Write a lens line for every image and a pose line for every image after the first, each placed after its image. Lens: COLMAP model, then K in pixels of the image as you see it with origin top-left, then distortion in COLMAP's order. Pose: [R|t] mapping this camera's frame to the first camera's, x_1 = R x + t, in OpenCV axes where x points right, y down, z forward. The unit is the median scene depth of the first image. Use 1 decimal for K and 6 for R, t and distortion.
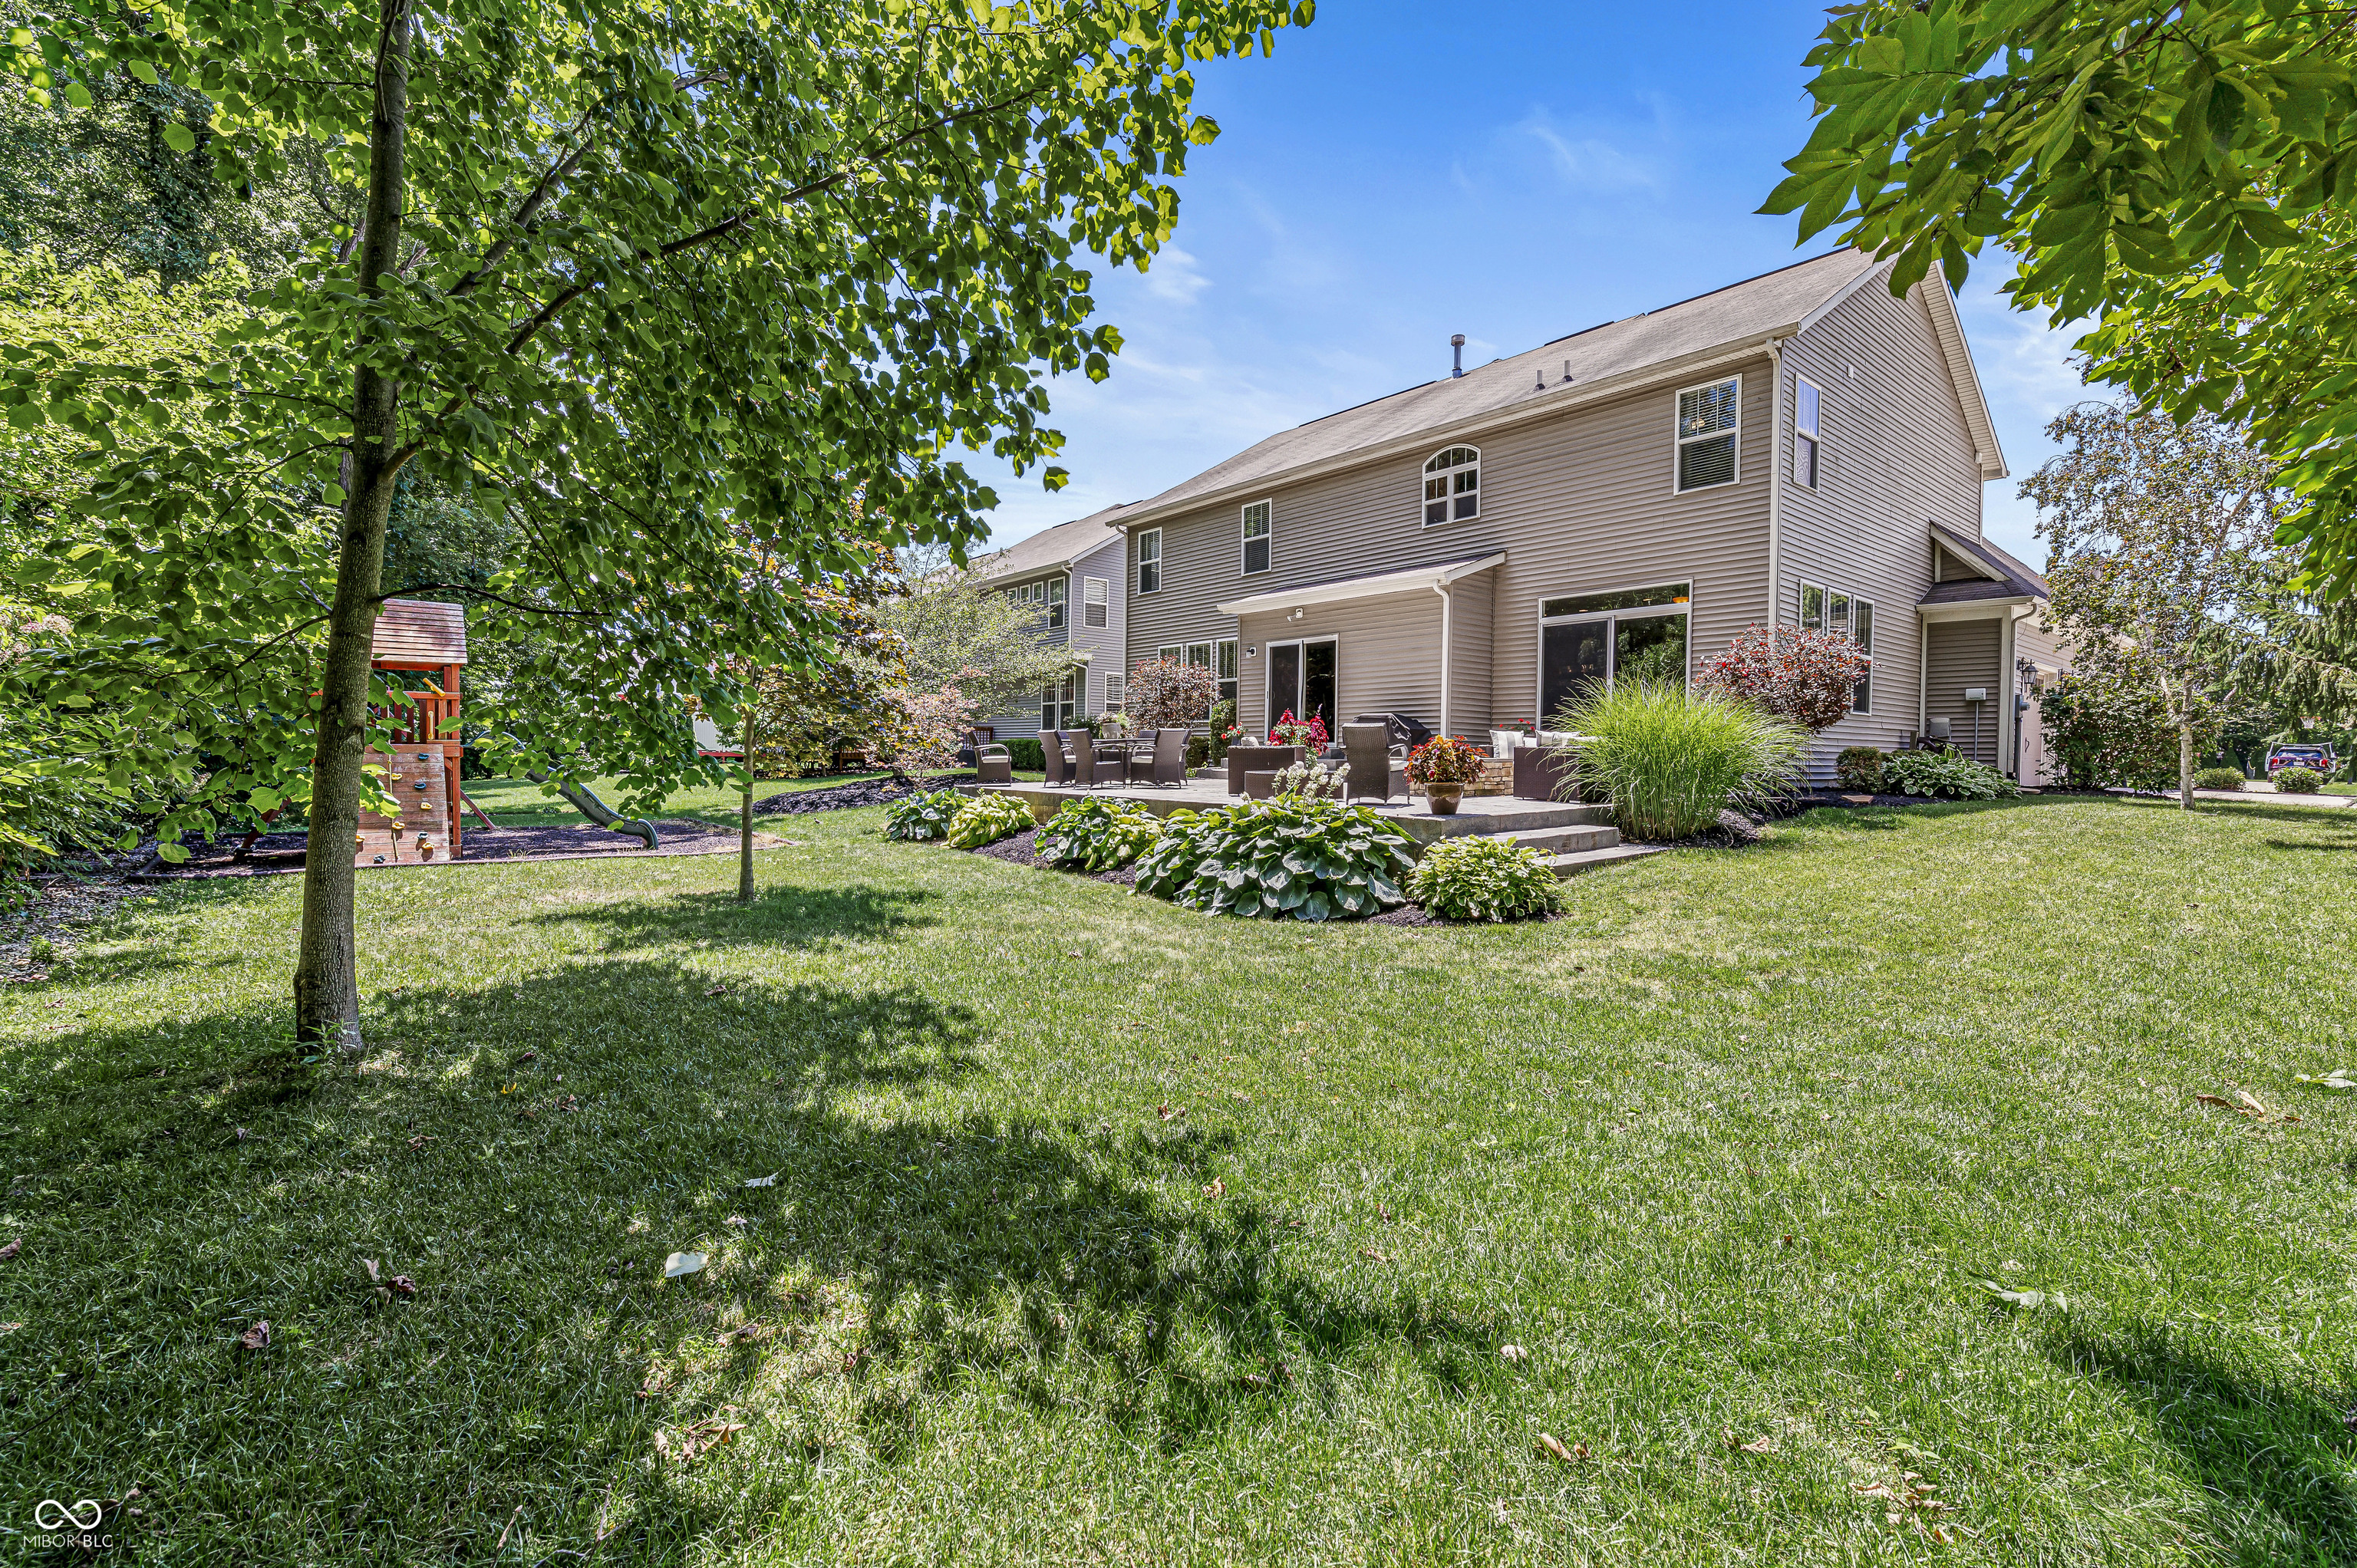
lens RADIAL K [[1033.0, 0, 1177.4], [0, 1033.0, 771.2], [0, 0, 1]] dist [-0.004291, 0.000141]
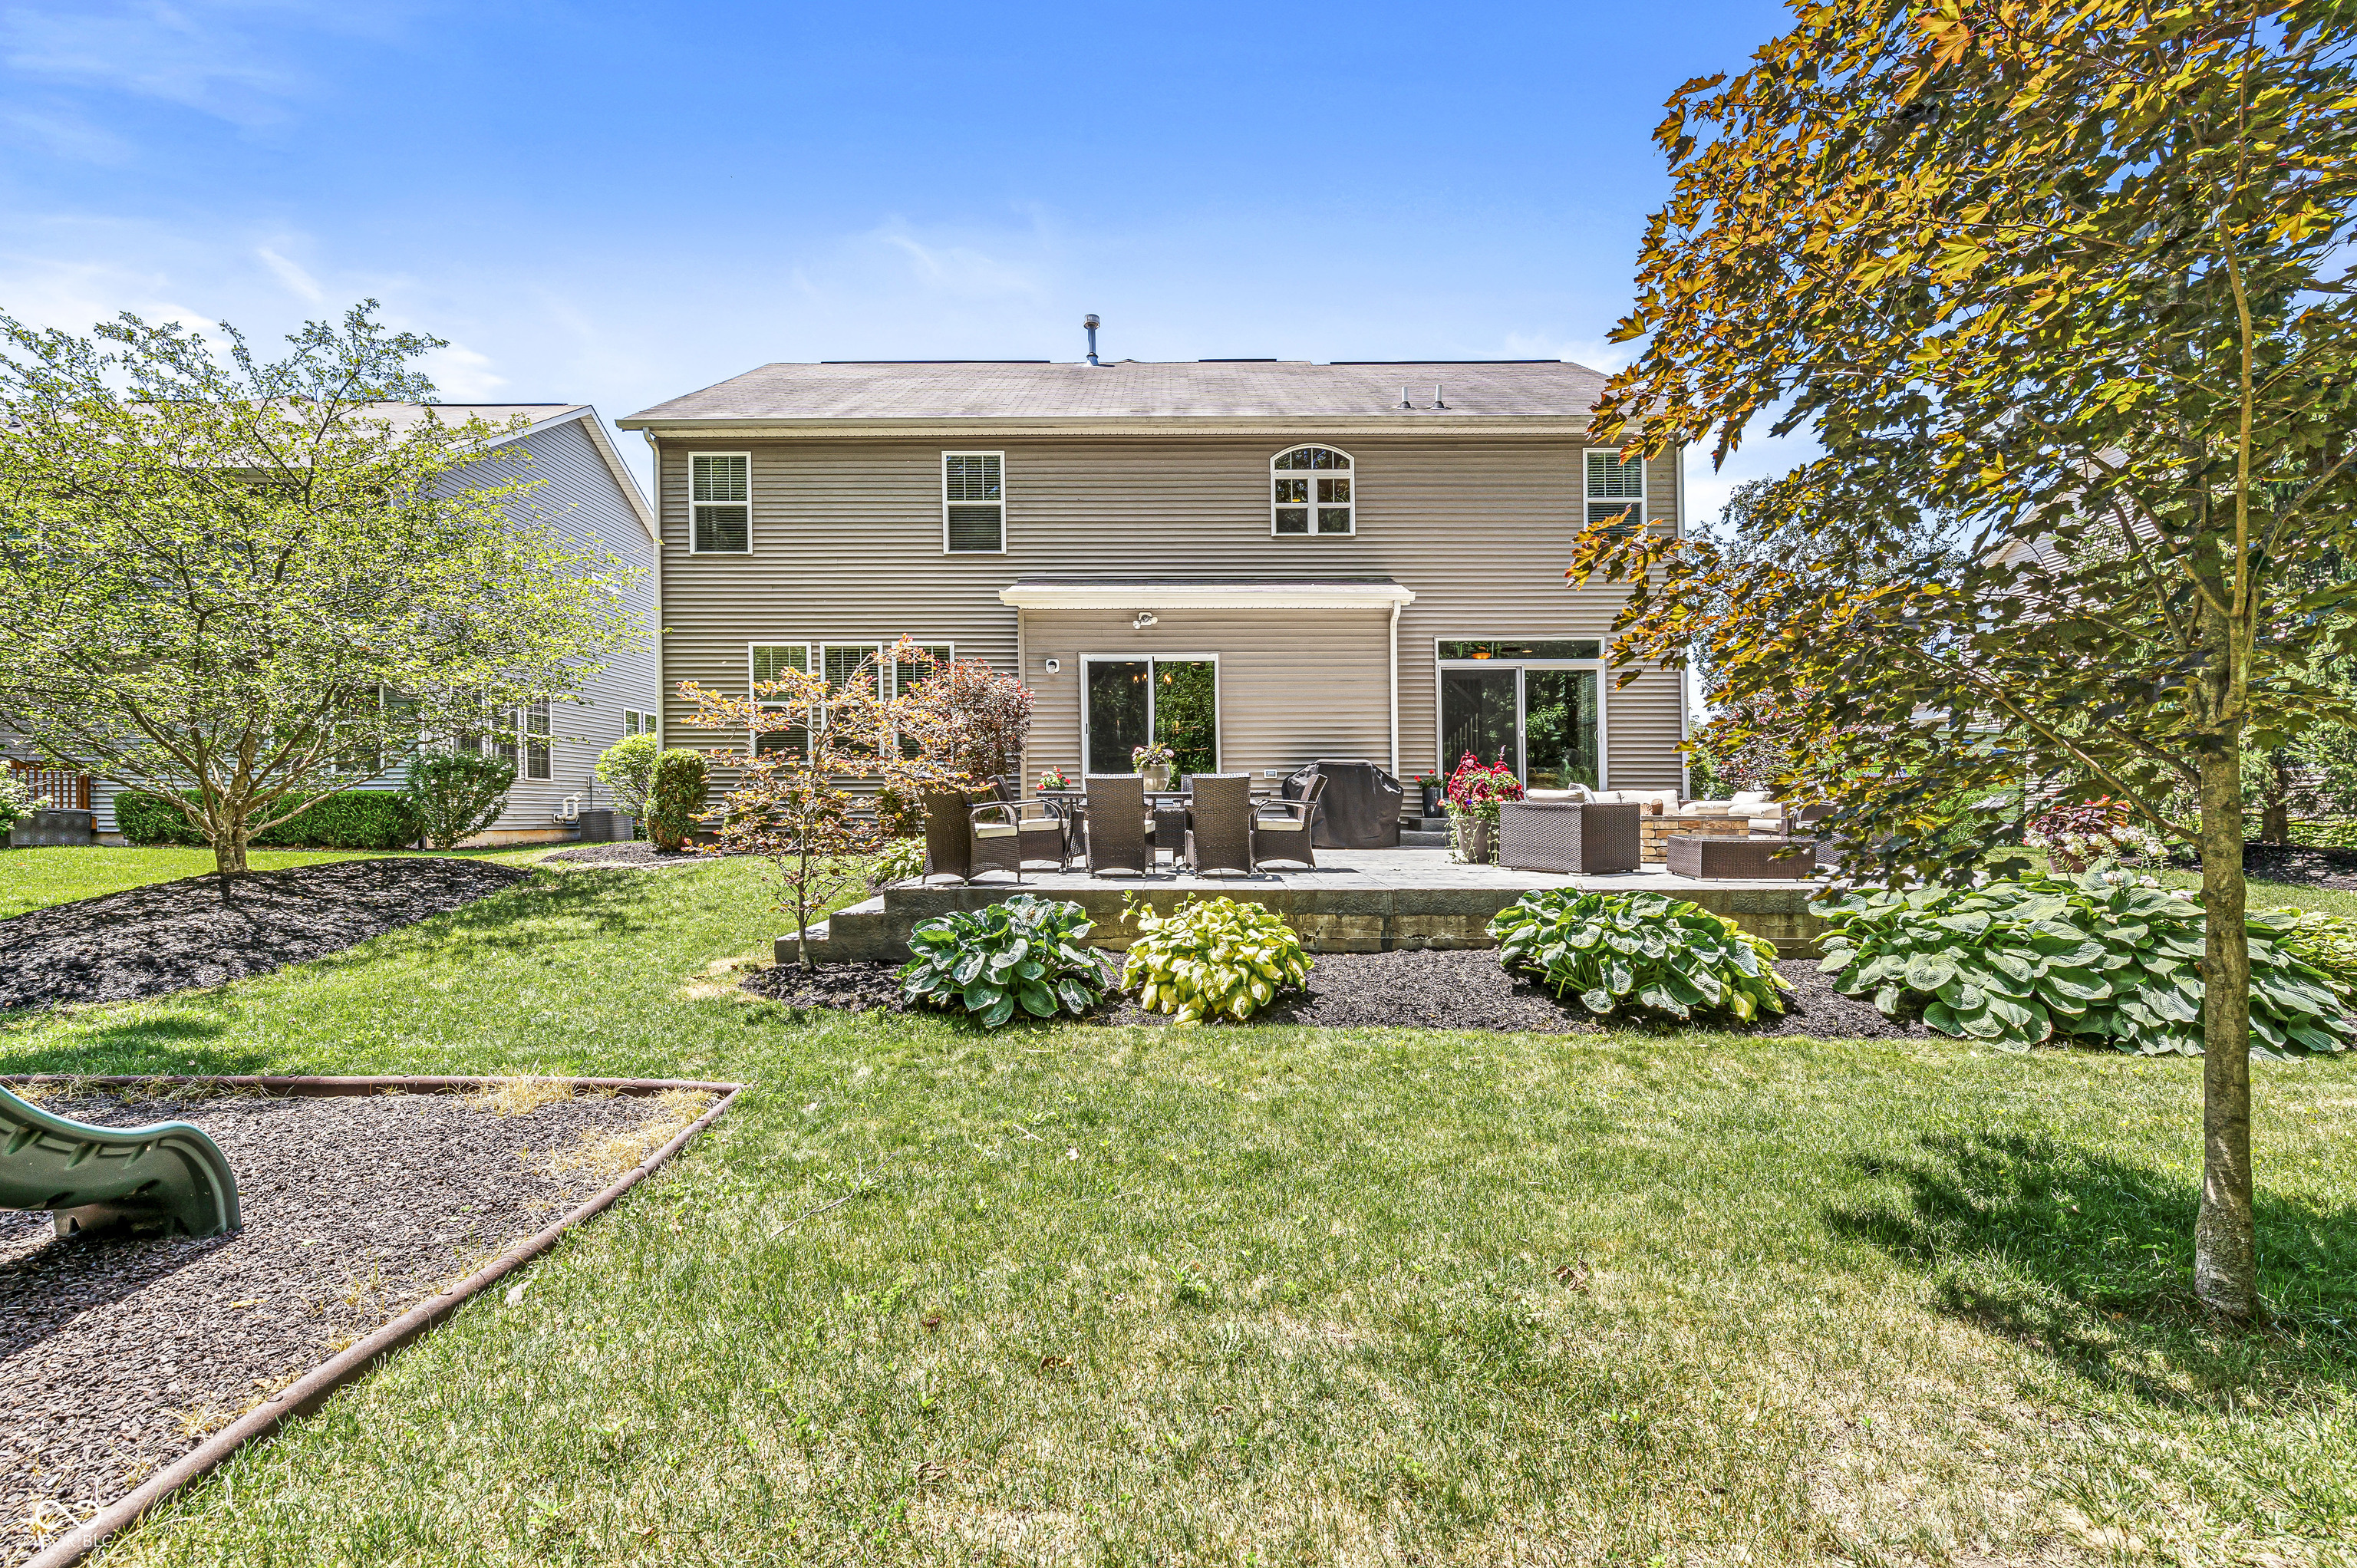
lens RADIAL K [[1033.0, 0, 1178.4], [0, 1033.0, 802.2], [0, 0, 1]] dist [-0.004291, 0.000141]
pose [[0.619851, -0.003342, 0.784712, -0.456028], [0.024554, 0.999584, -0.015138, -0.014836], [-0.784335, 0.028651, 0.619675, 0.570258]]
